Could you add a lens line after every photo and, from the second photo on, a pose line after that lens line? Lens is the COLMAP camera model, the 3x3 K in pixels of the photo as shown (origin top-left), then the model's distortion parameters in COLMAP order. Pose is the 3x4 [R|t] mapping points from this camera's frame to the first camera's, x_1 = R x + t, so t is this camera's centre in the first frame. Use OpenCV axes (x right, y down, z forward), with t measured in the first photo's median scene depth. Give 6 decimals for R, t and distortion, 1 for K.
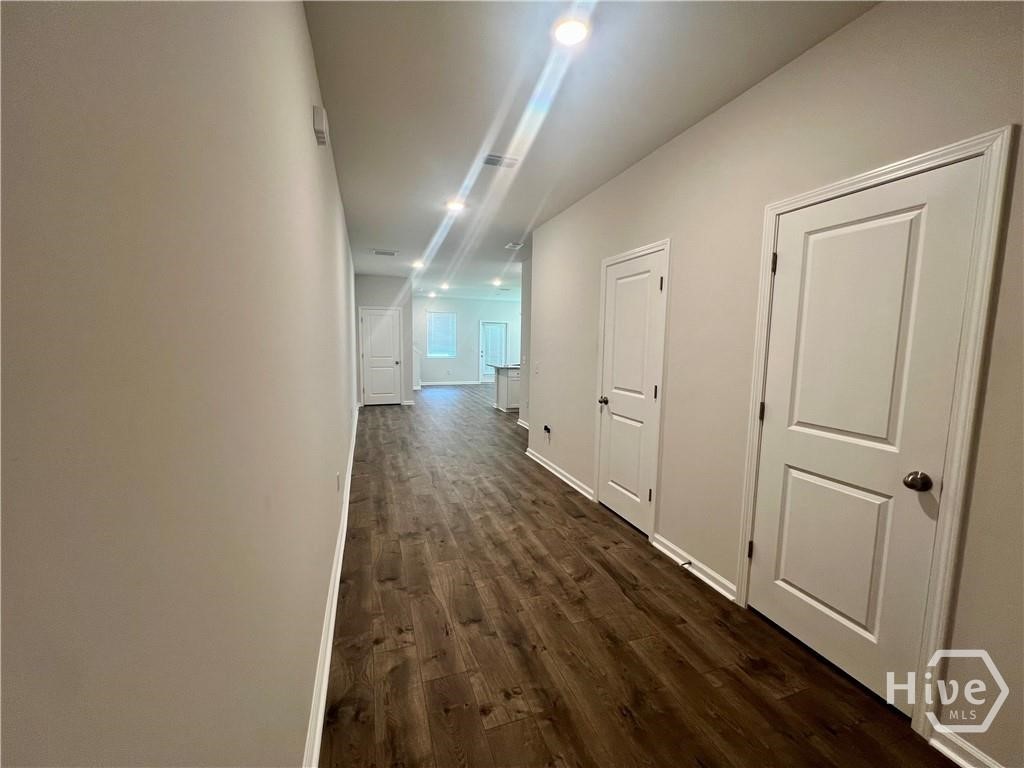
lens RADIAL K [[409.5, 0, 509.7], [0, 409.5, 383.1], [0, 0, 1]] dist [-0.023160, 0.000319]
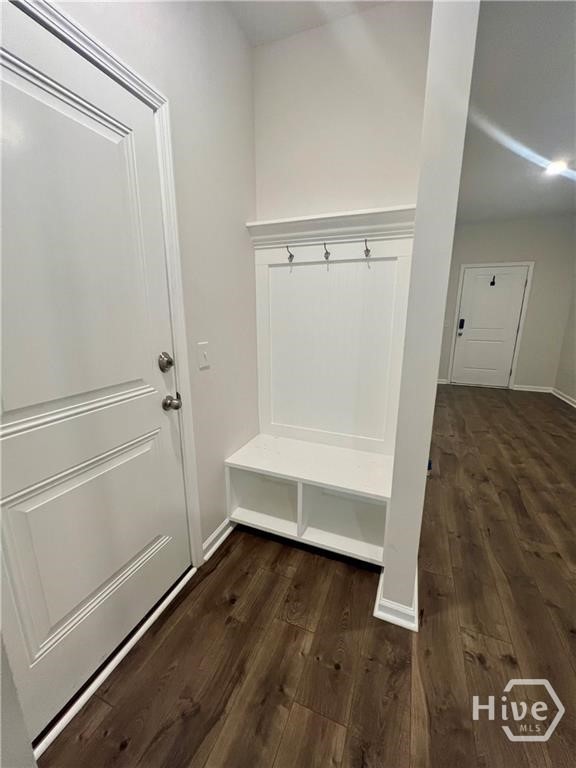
lens RADIAL K [[307.1, 0, 284.7], [0, 307.1, 387.0], [0, 0, 1]] dist [-0.023160, 0.000319]
pose [[-0.739481, -0.170304, 0.651279, -0.015033], [0.064458, 0.945112, 0.320327, -0.163923], [-0.670084, 0.278856, -0.687915, 1.928422]]
